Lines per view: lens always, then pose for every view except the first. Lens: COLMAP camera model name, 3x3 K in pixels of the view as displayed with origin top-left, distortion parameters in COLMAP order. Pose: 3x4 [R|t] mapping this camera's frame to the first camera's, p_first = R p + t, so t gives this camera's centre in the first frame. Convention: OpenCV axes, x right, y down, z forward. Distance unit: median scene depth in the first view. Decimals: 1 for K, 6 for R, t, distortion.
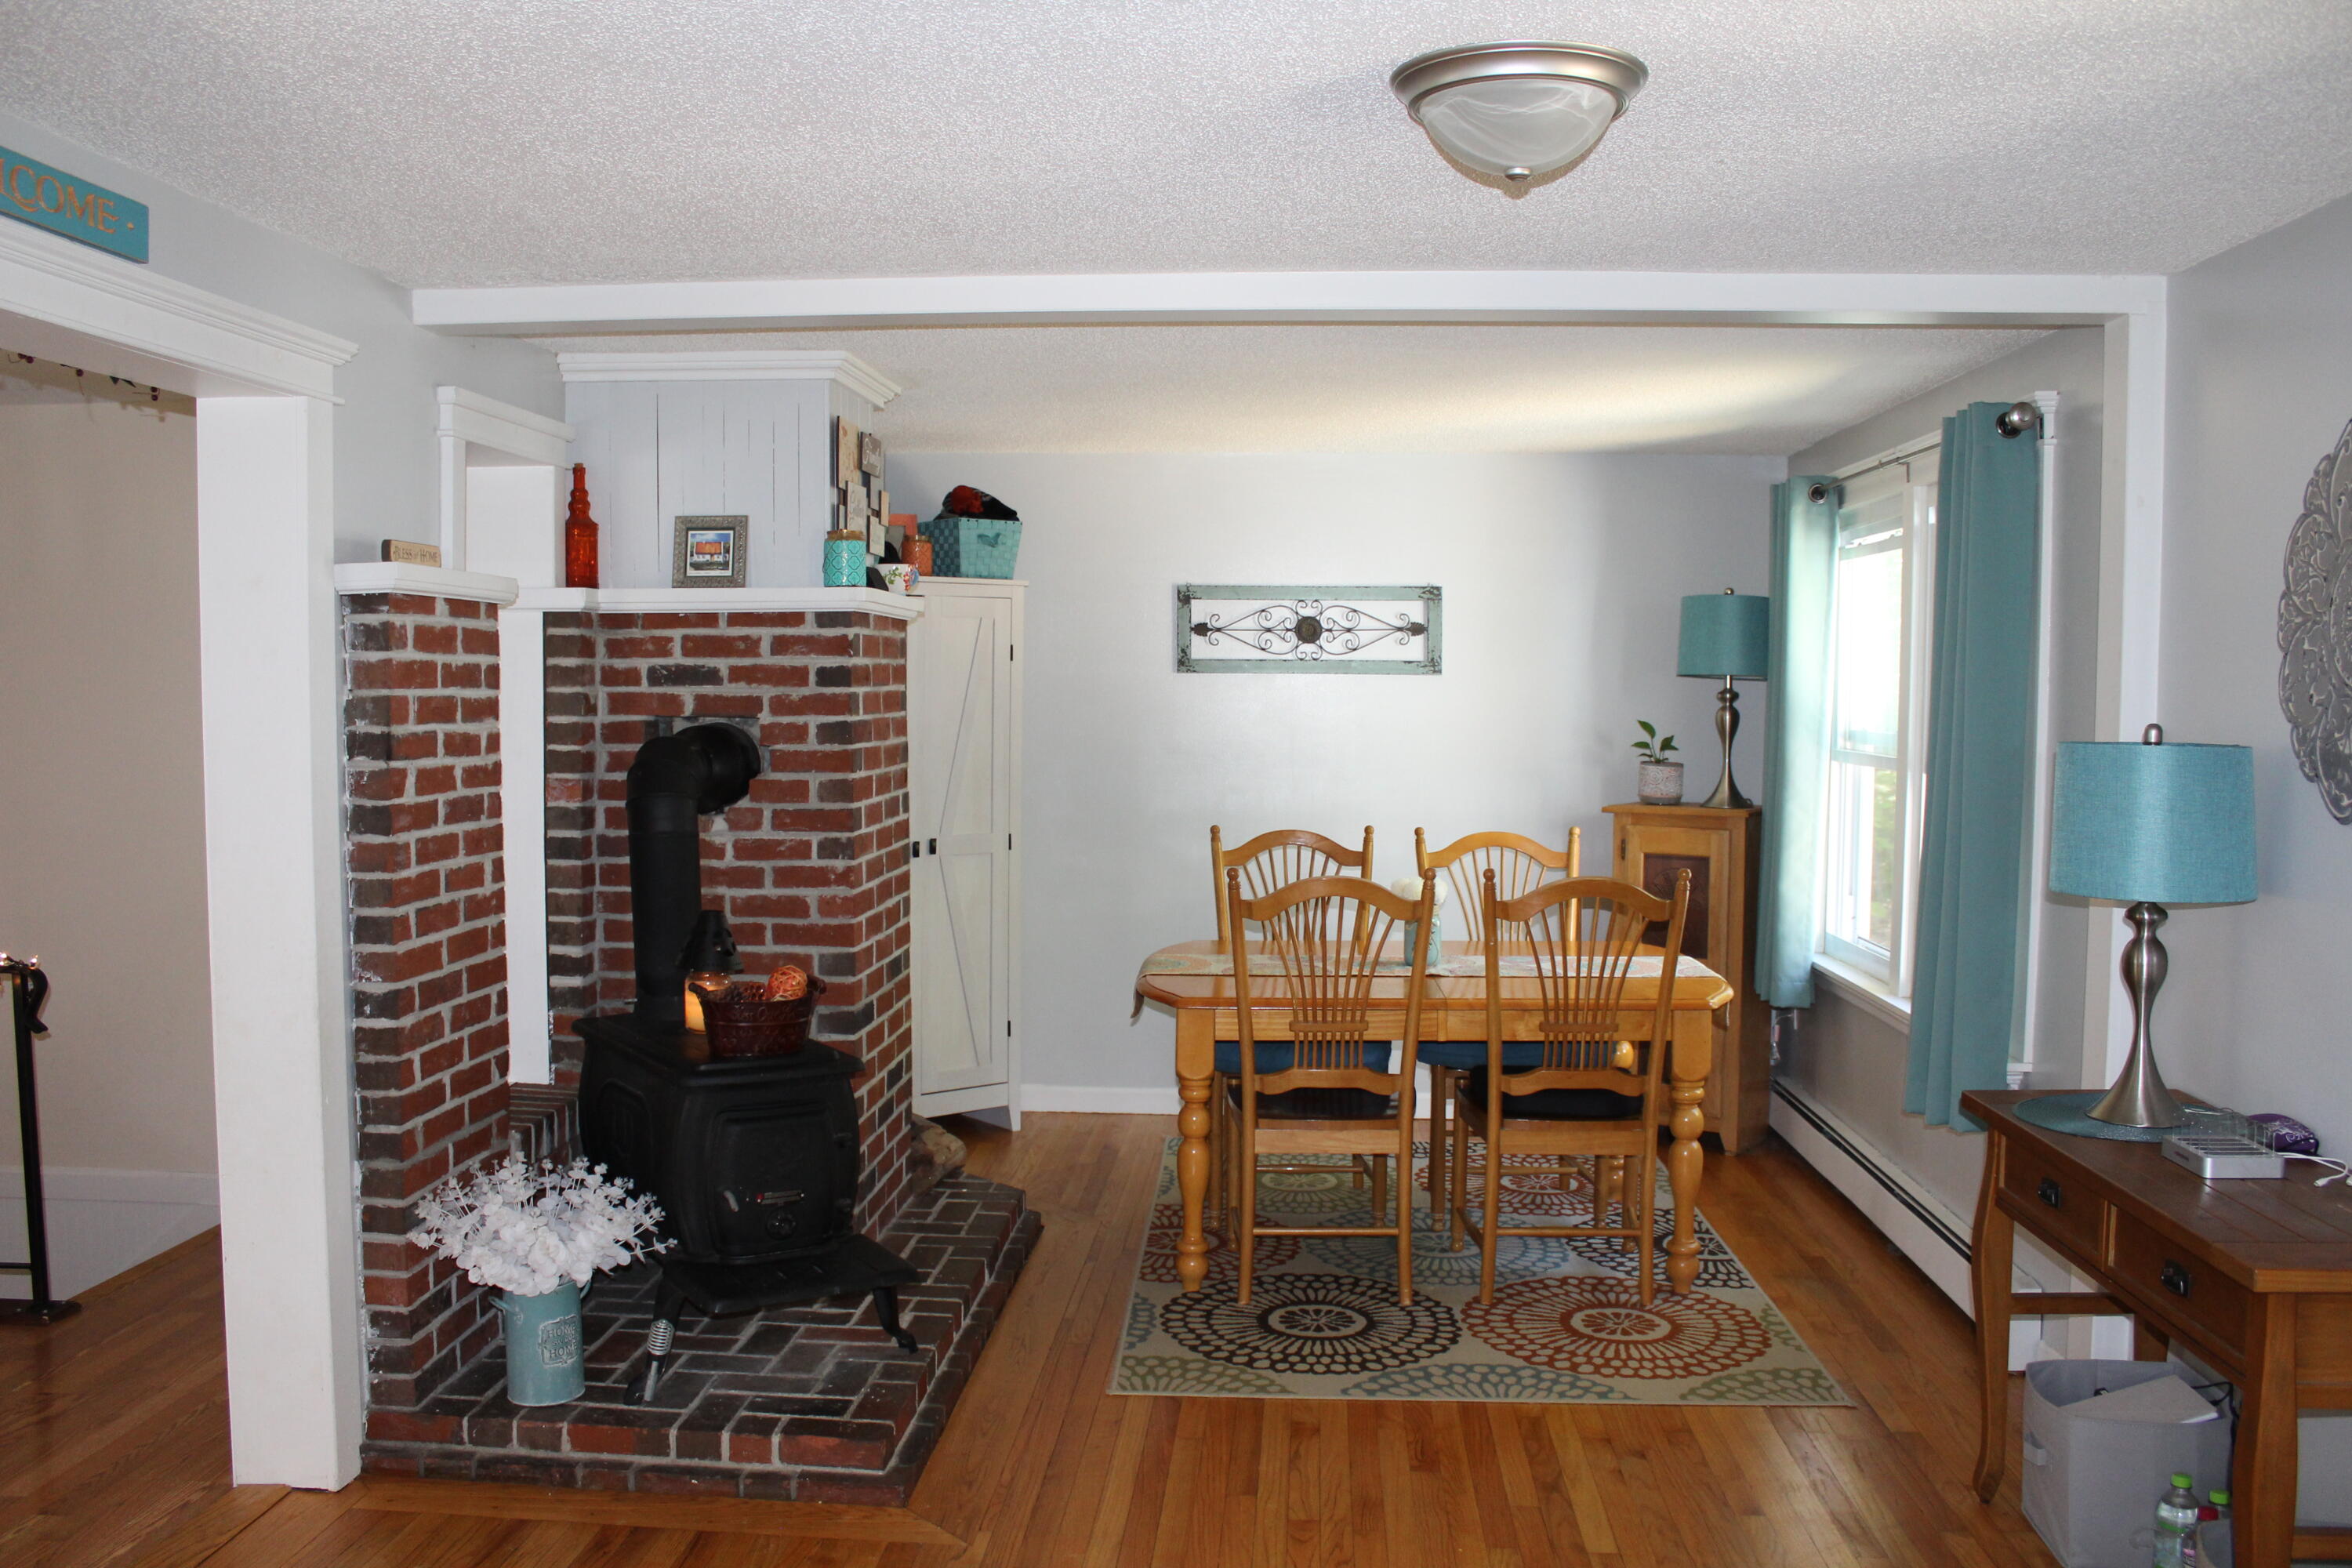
lens RADIAL K [[1952.0, 0, 1168.8], [0, 1952.0, 793.5], [0, 0, 1]] dist [-0.167958, 0.146688]
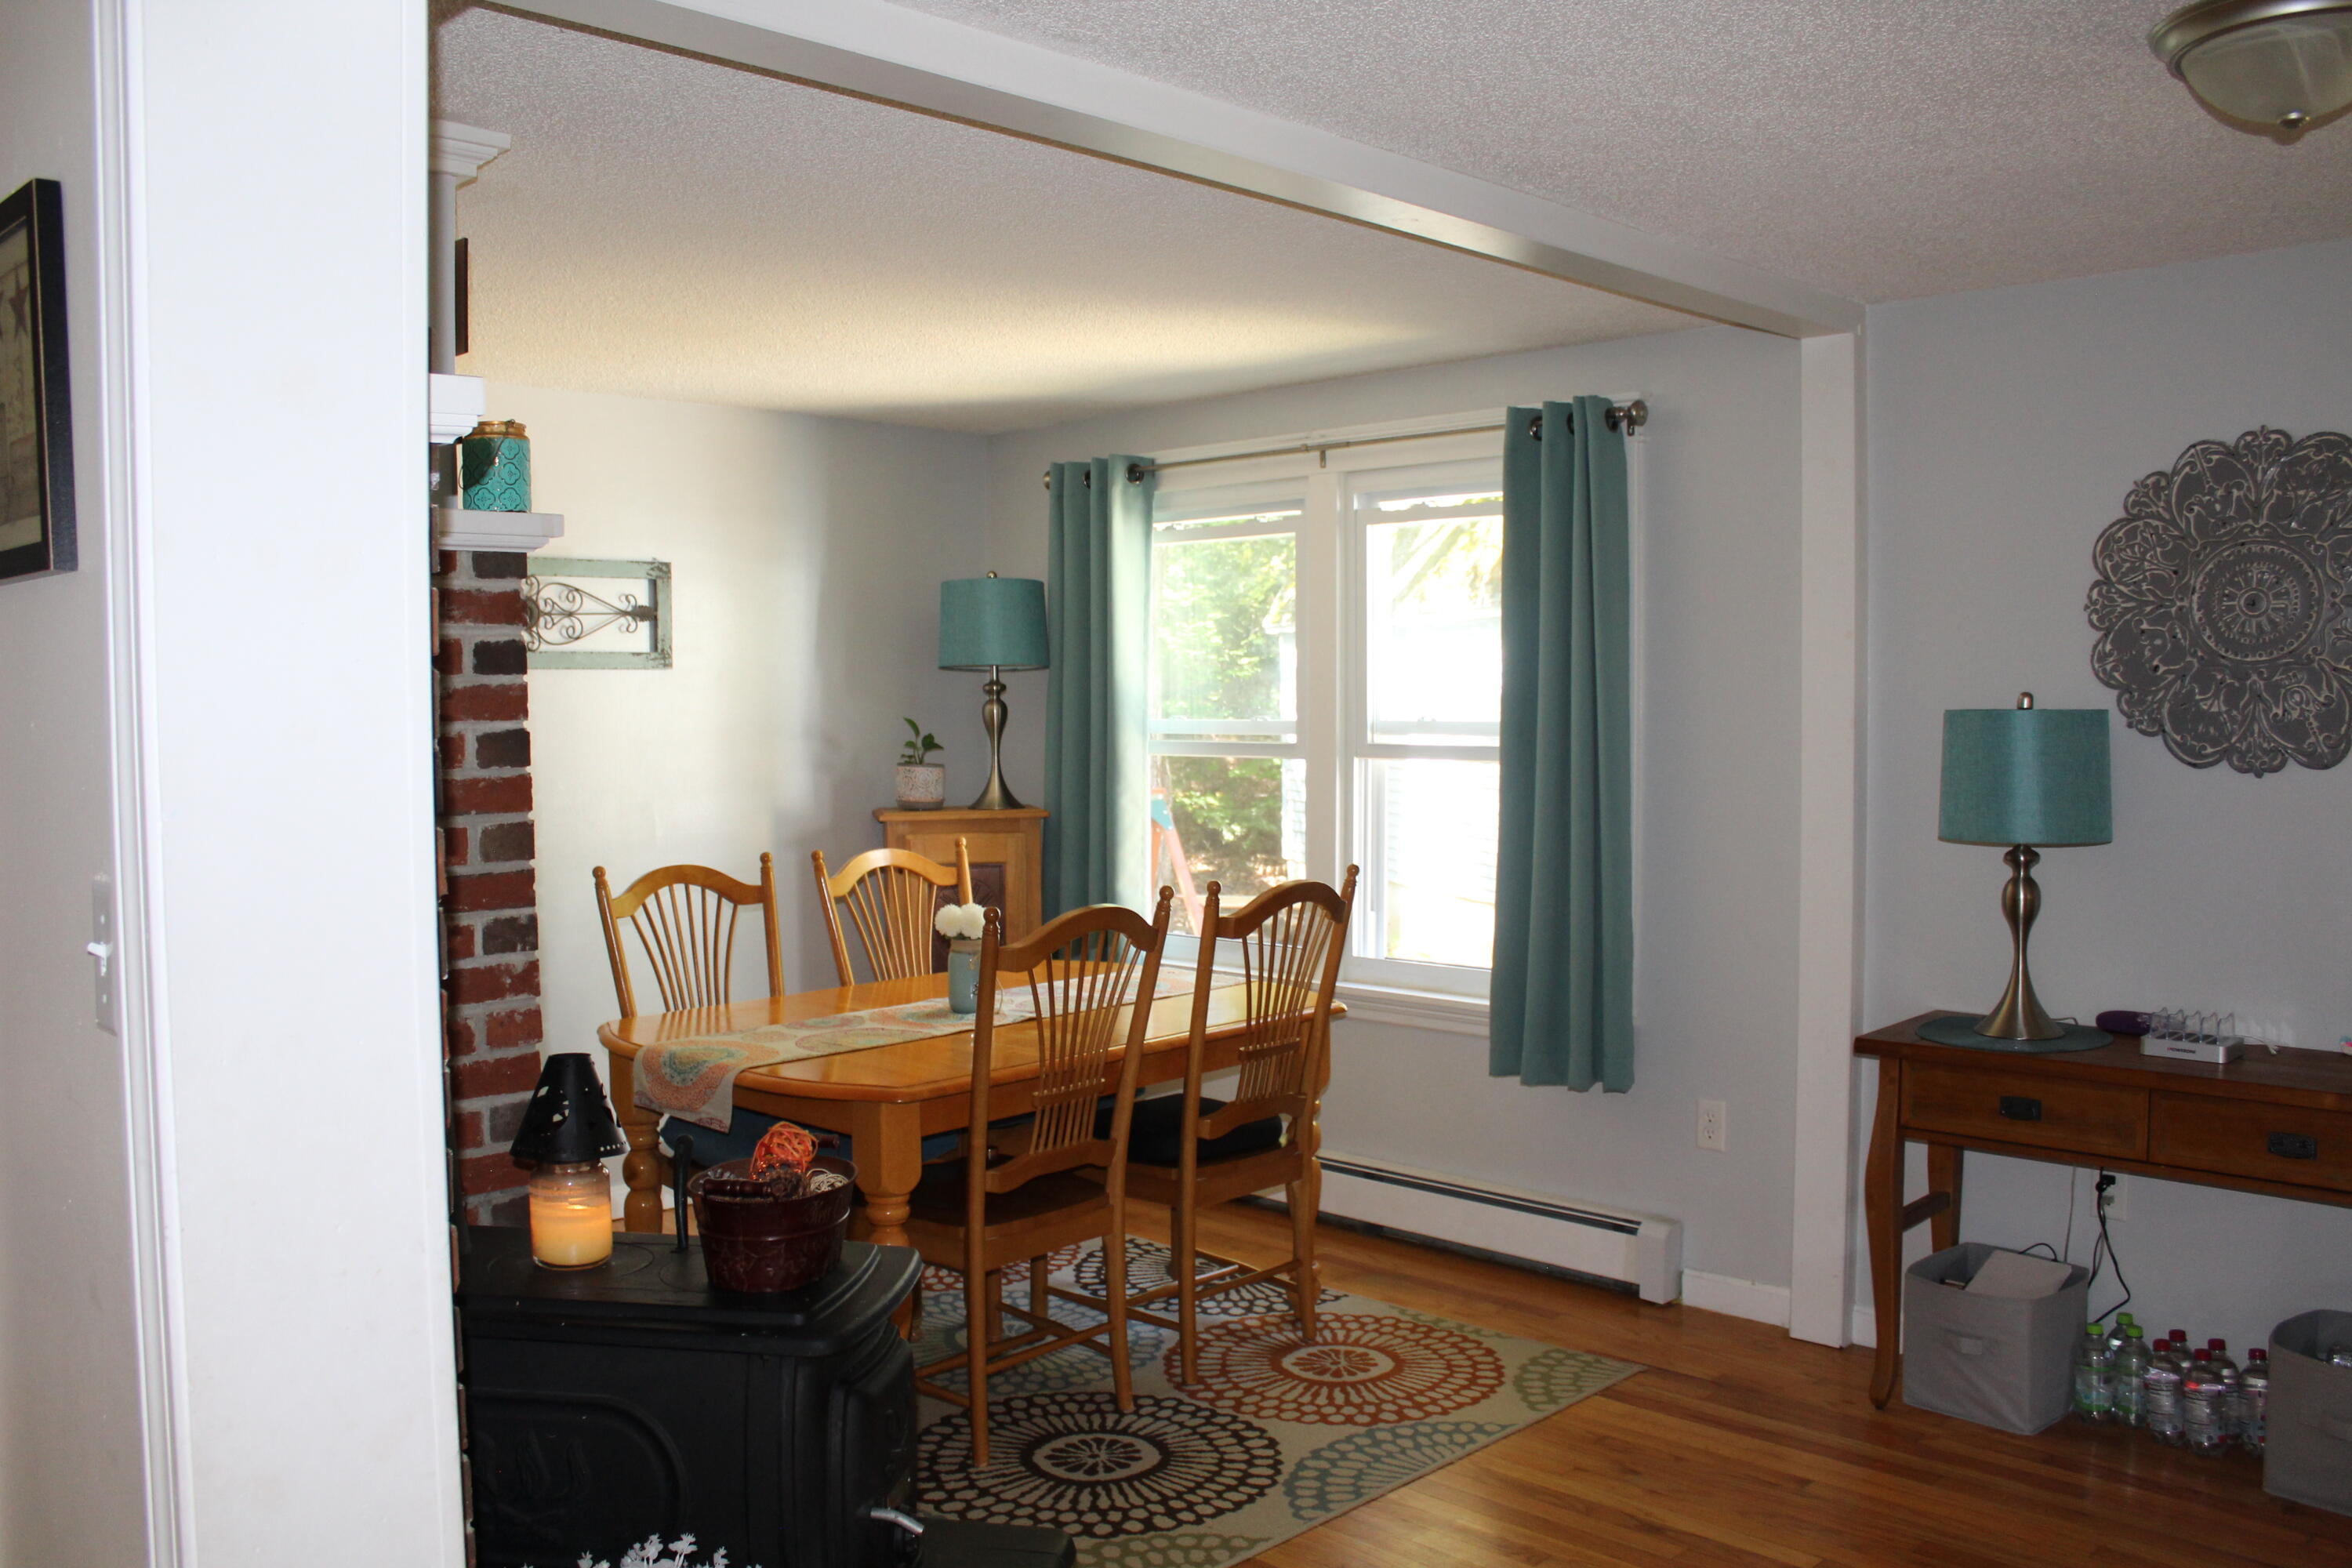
lens RADIAL K [[1952.0, 0, 1168.8], [0, 1952.0, 793.5], [0, 0, 1]] dist [-0.167958, 0.146688]
pose [[0.659045, -0.049371, 0.750482, -0.488448], [0.055344, 0.998321, 0.017074, -0.015541], [-0.750065, 0.030282, 0.660671, 0.435414]]
